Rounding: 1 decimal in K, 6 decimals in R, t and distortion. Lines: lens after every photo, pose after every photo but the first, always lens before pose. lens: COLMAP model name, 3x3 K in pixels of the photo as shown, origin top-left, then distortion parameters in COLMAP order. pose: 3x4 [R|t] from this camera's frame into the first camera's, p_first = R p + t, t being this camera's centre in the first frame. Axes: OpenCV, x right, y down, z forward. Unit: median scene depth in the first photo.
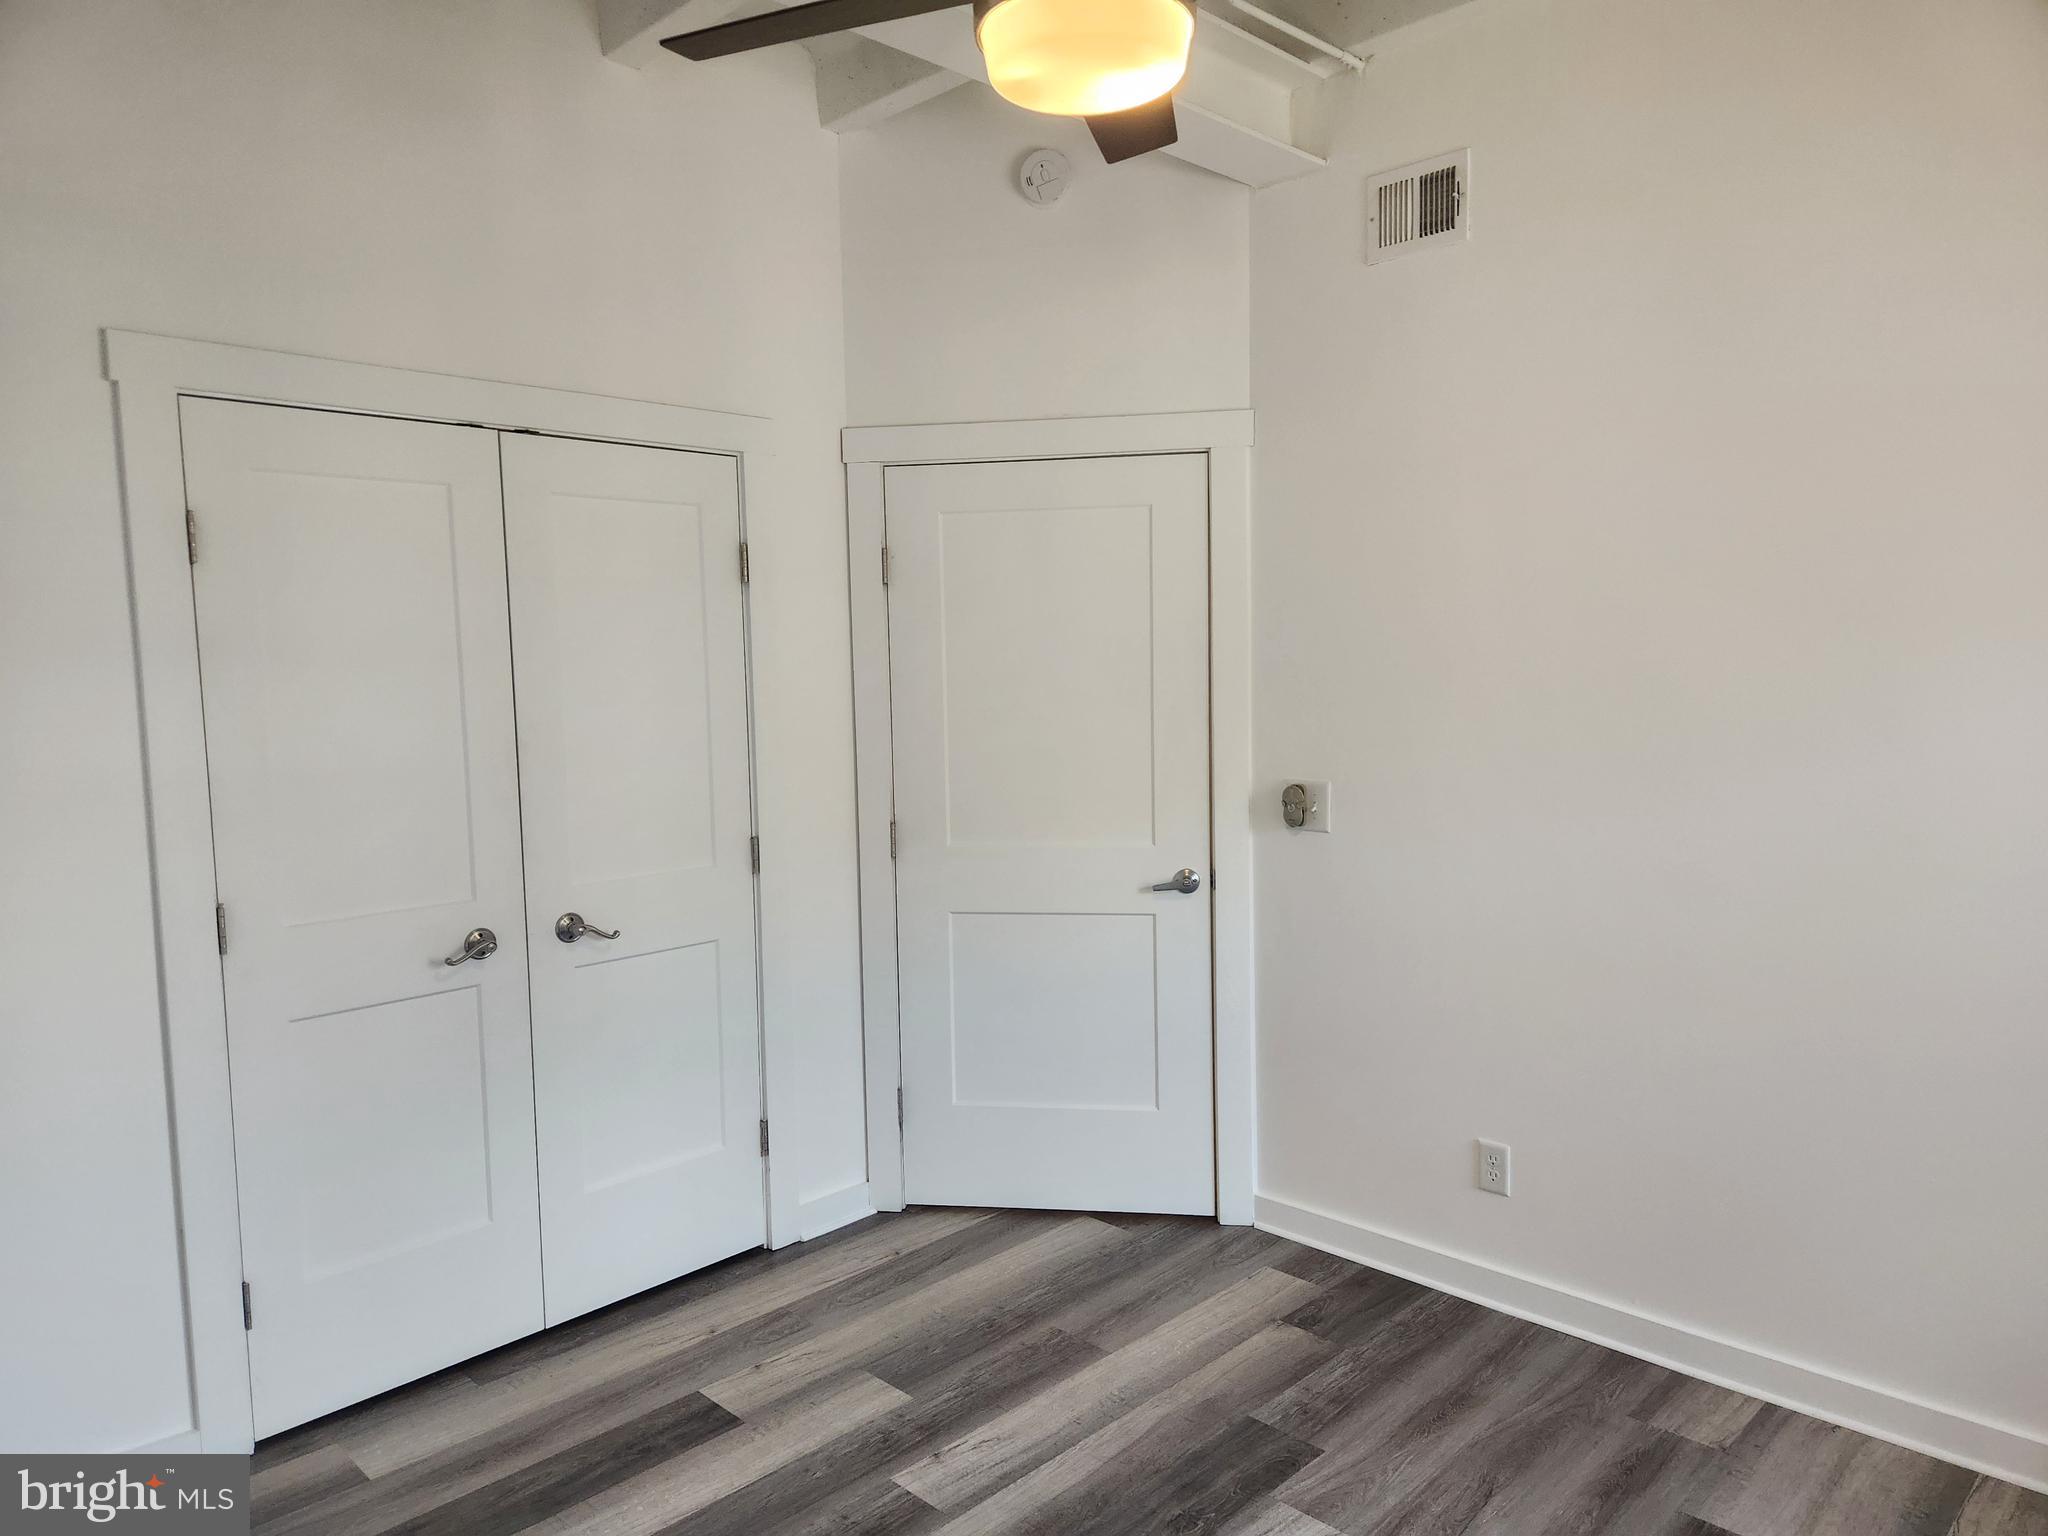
lens RADIAL K [[1361.8, 0, 1021.1], [0, 1361.8, 768.5], [0, 0, 1]] dist [0.031705, -0.025912]
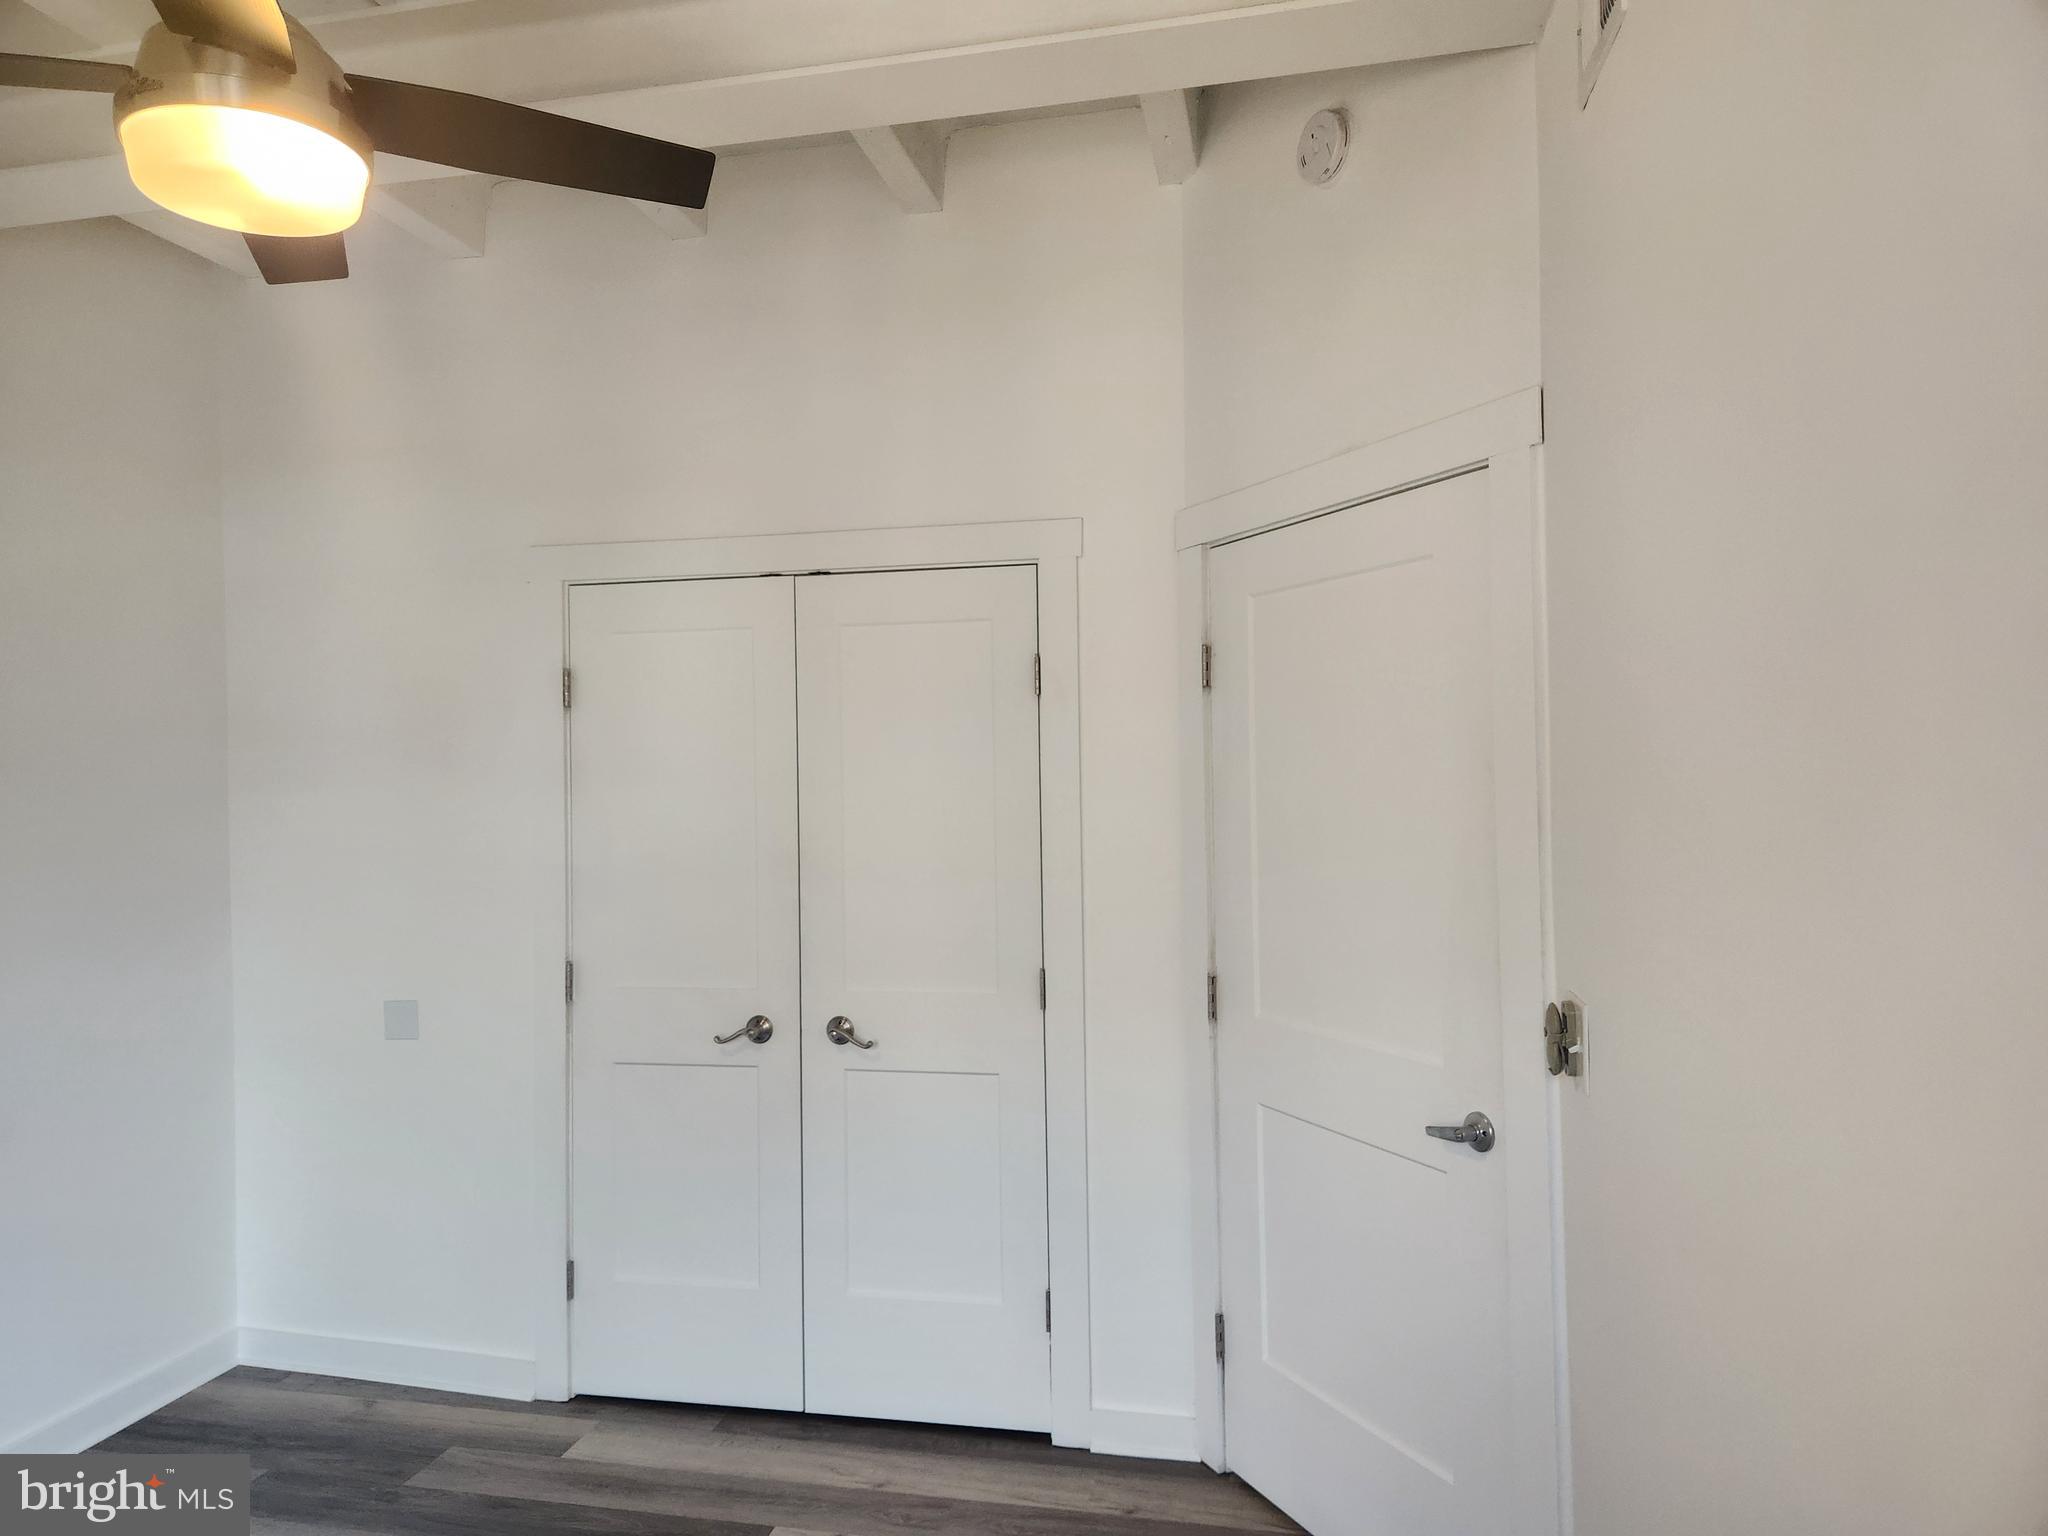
lens RADIAL K [[1361.8, 0, 1021.4], [0, 1361.8, 752.7], [0, 0, 1]] dist [0.031705, -0.025912]
pose [[0.541635, -0.004463, -0.840602, 0.631519], [-0.071748, 0.996091, -0.051519, -0.053092], [0.837546, 0.088216, 0.539197, 0.528783]]
